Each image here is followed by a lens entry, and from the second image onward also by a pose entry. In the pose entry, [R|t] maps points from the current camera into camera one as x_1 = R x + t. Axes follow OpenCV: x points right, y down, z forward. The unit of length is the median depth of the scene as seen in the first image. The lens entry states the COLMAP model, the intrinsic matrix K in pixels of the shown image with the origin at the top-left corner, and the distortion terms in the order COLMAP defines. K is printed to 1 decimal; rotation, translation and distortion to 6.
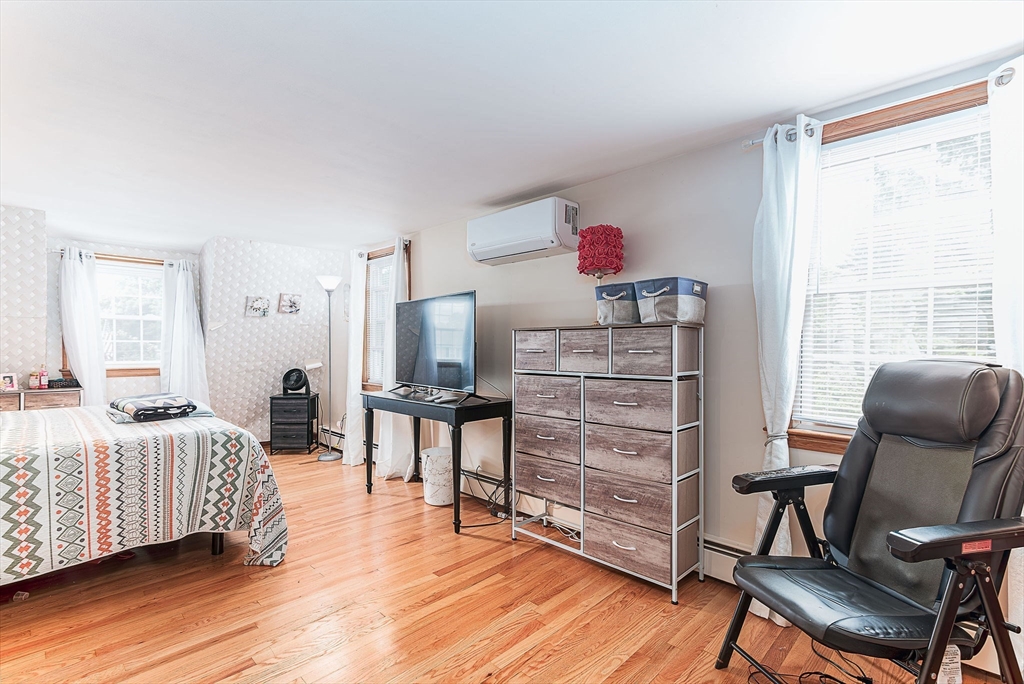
lens RADIAL K [[475.3, 0, 520.5], [0, 475.3, 347.5], [0, 0, 1]] dist [0.009200, -0.003558]
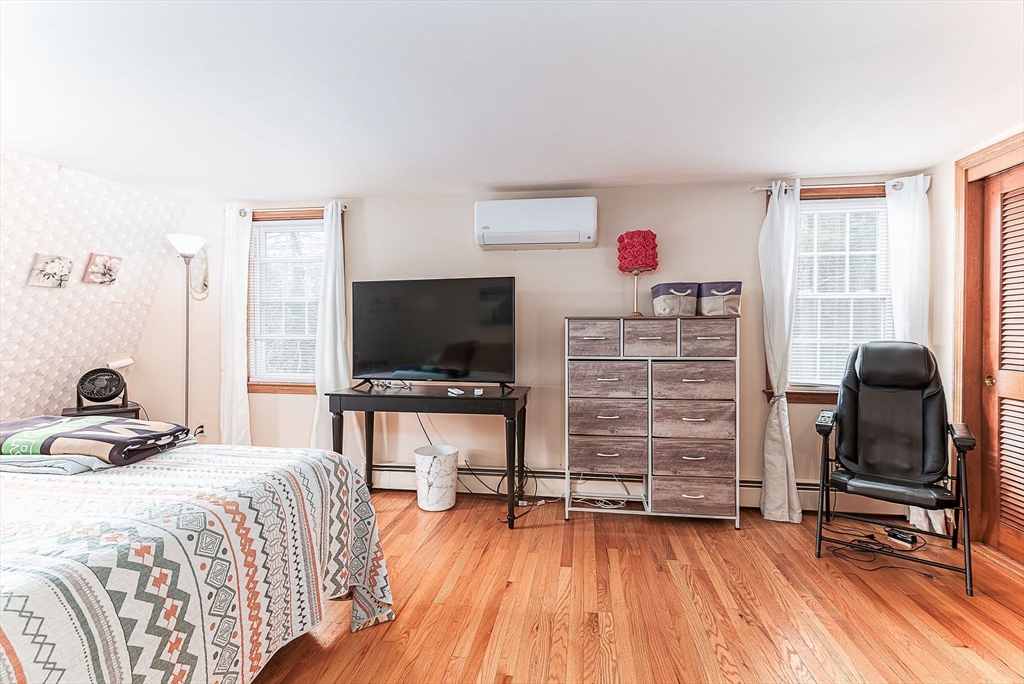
lens RADIAL K [[475.3, 0, 513.6], [0, 475.3, 332.8], [0, 0, 1]] dist [0.009200, -0.003558]
pose [[0.806328, -0.001901, 0.591465, -0.832704], [0.002920, 0.999995, -0.000767, -0.005977], [-0.591461, 0.002346, 0.806330, 0.264994]]
